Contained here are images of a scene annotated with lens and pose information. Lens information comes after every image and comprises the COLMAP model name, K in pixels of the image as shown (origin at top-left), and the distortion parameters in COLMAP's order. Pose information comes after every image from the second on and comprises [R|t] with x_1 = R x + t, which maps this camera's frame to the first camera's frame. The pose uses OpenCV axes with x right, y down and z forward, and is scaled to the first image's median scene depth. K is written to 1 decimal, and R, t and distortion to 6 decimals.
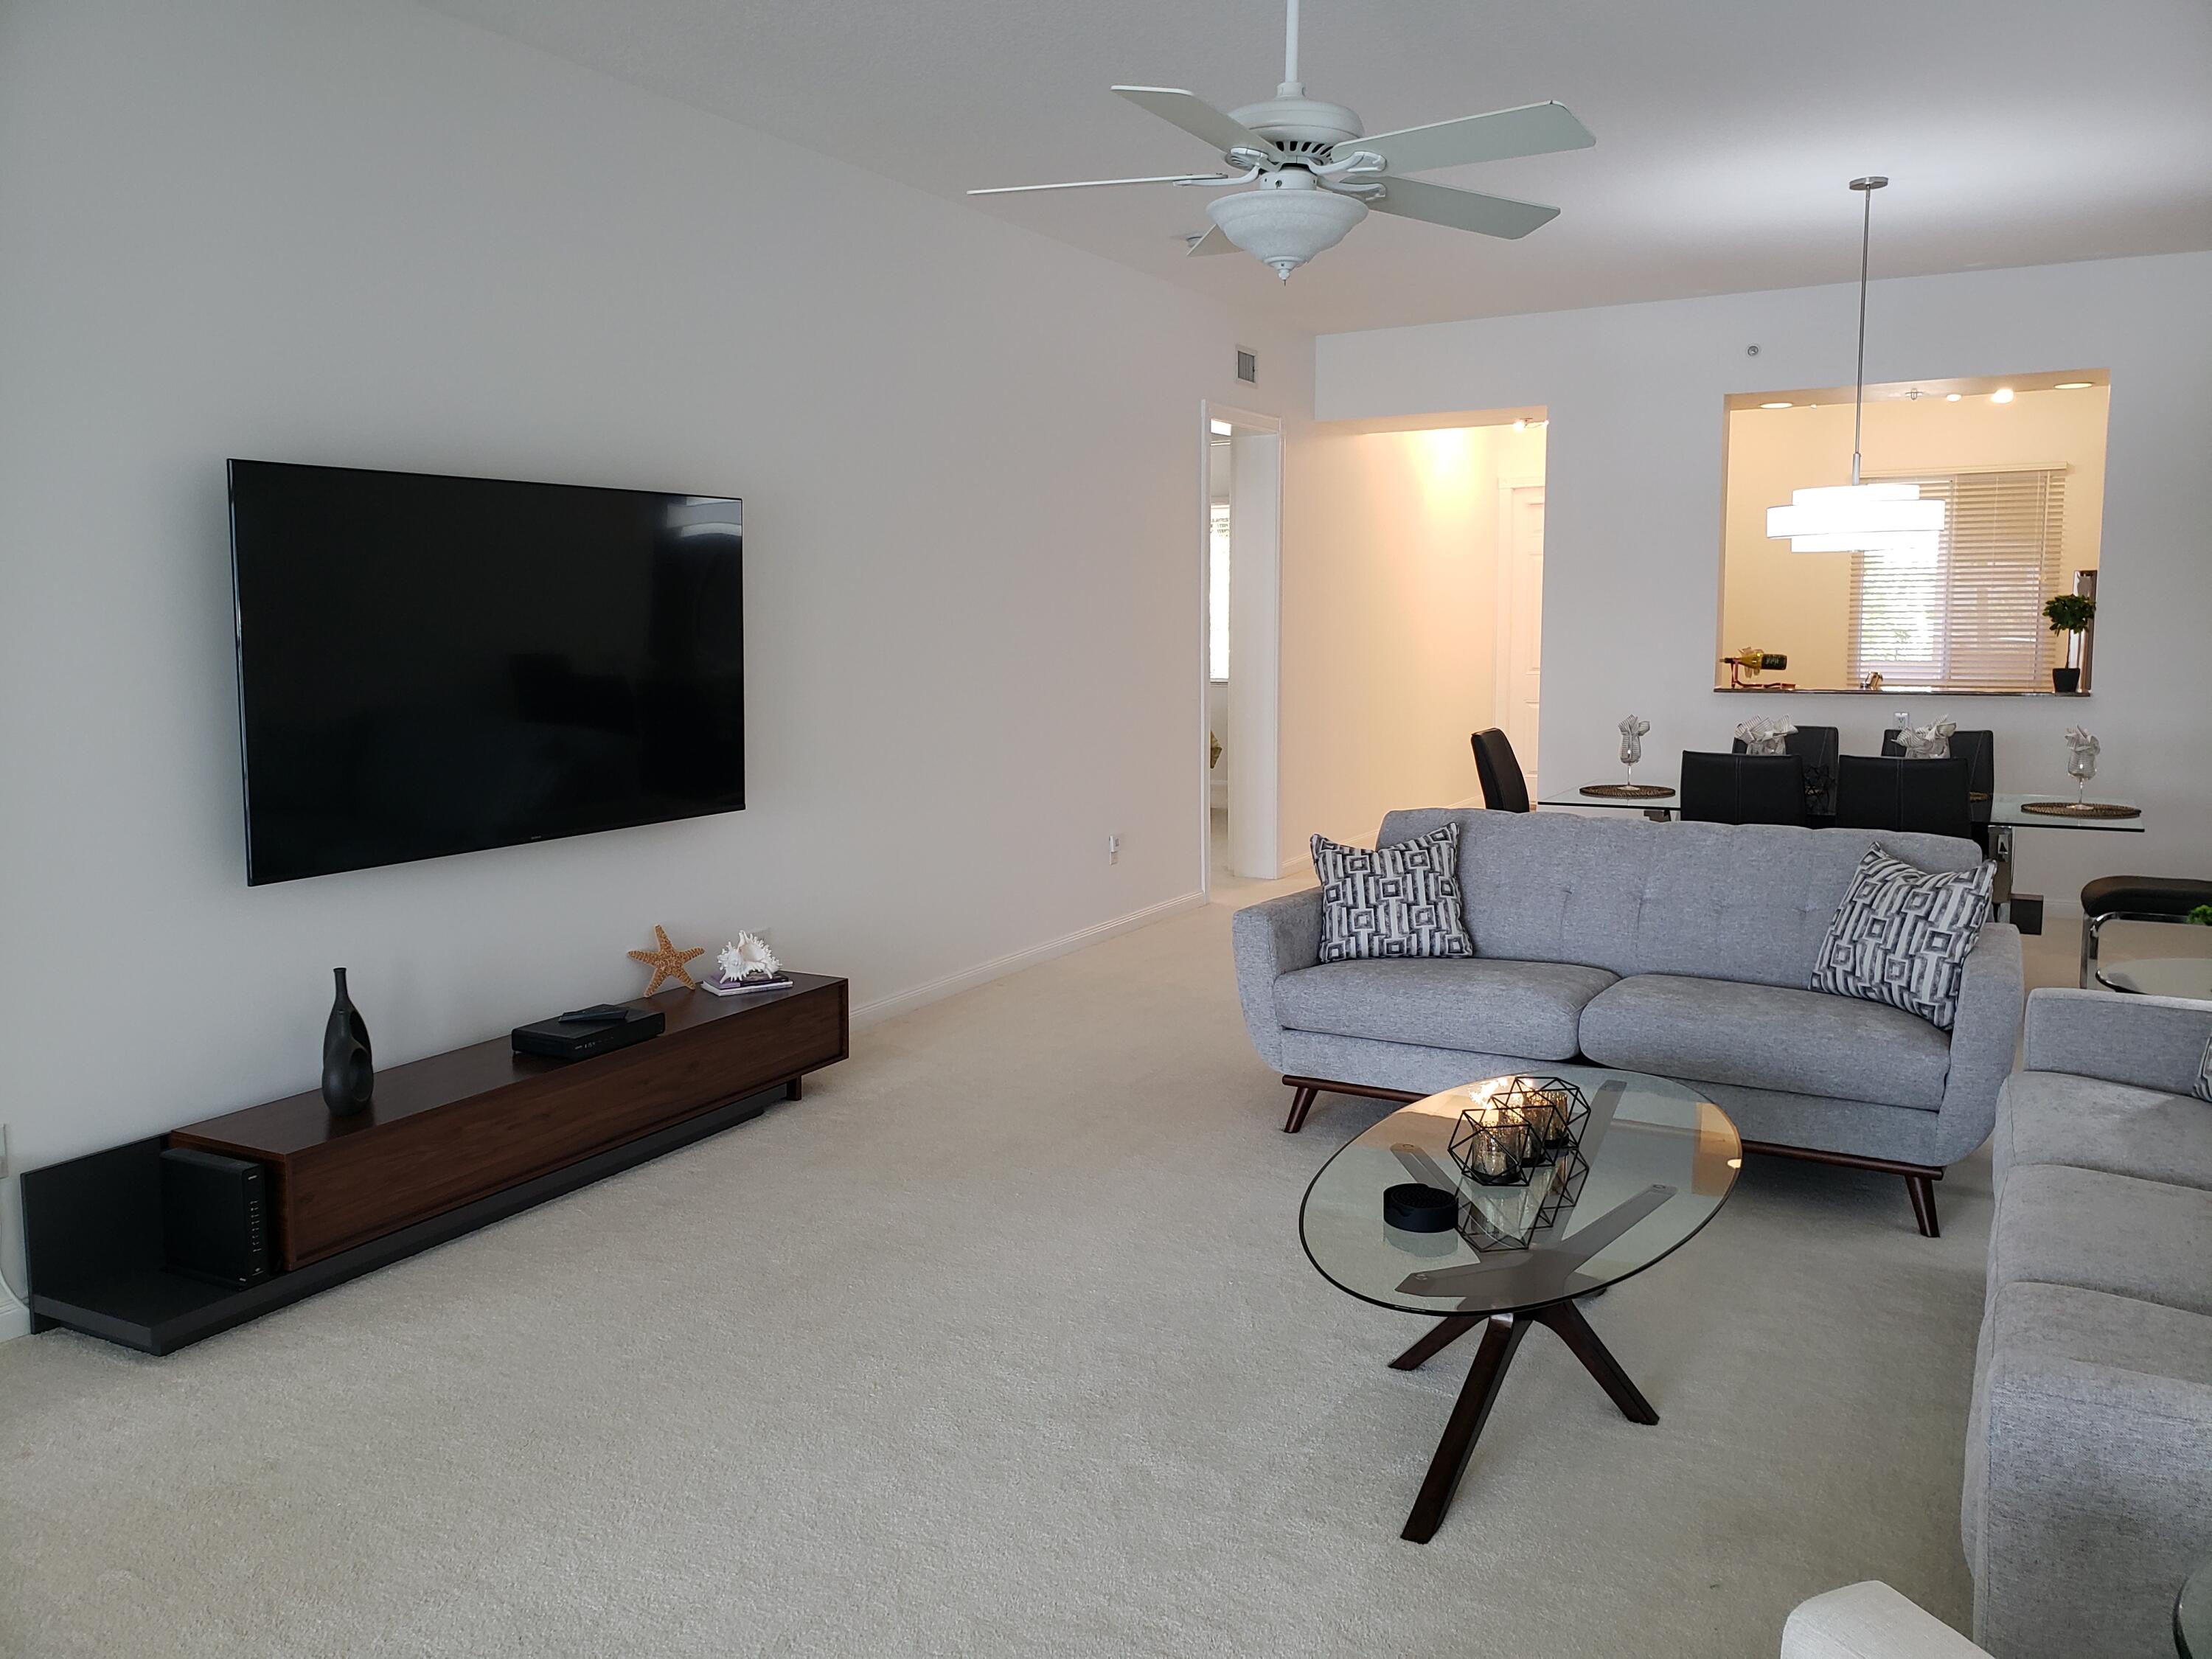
lens RADIAL K [[1733.4, 0, 1084.2], [0, 1733.4, 821.9], [0, 0, 1]] dist [0.092628, -0.179209]
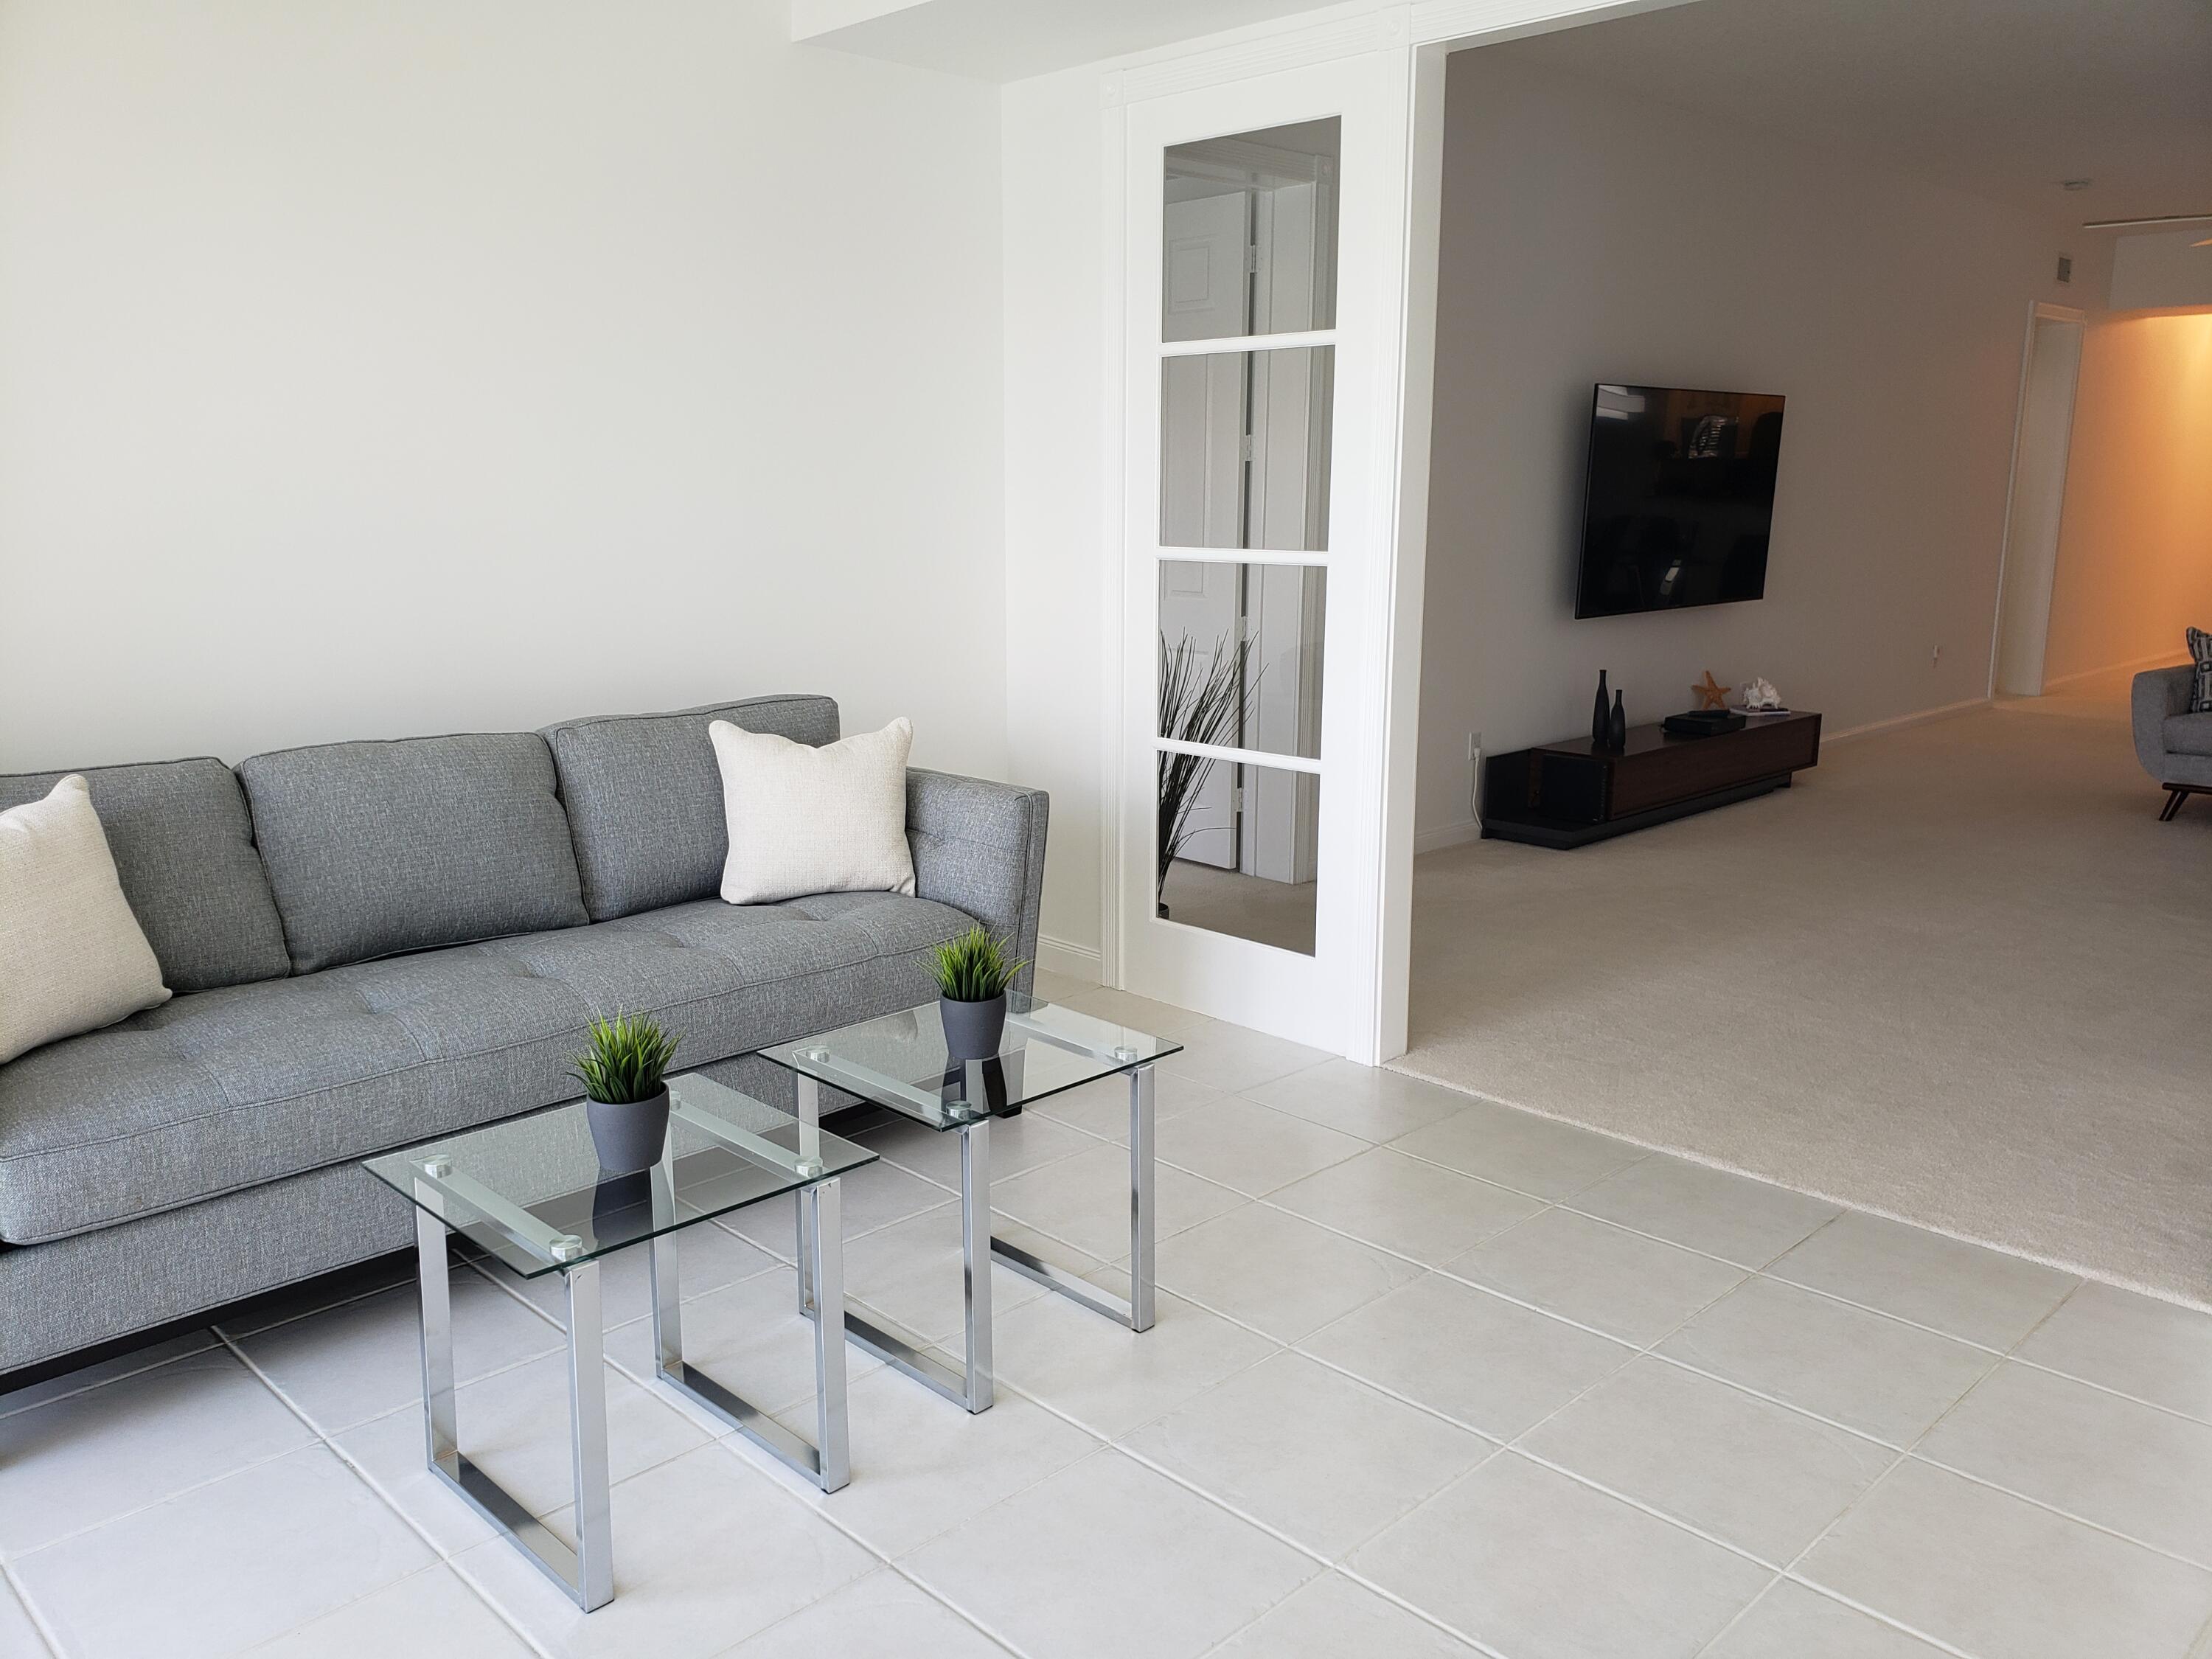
lens RADIAL K [[1733.4, 0, 1084.2], [0, 1733.4, 821.9], [0, 0, 1]] dist [0.092628, -0.179209]
pose [[0.955975, 0.071376, -0.284636, -0.331681], [-0.047651, 0.994852, 0.089431, 0.083313], [0.289554, -0.071930, 0.954455, -0.697413]]
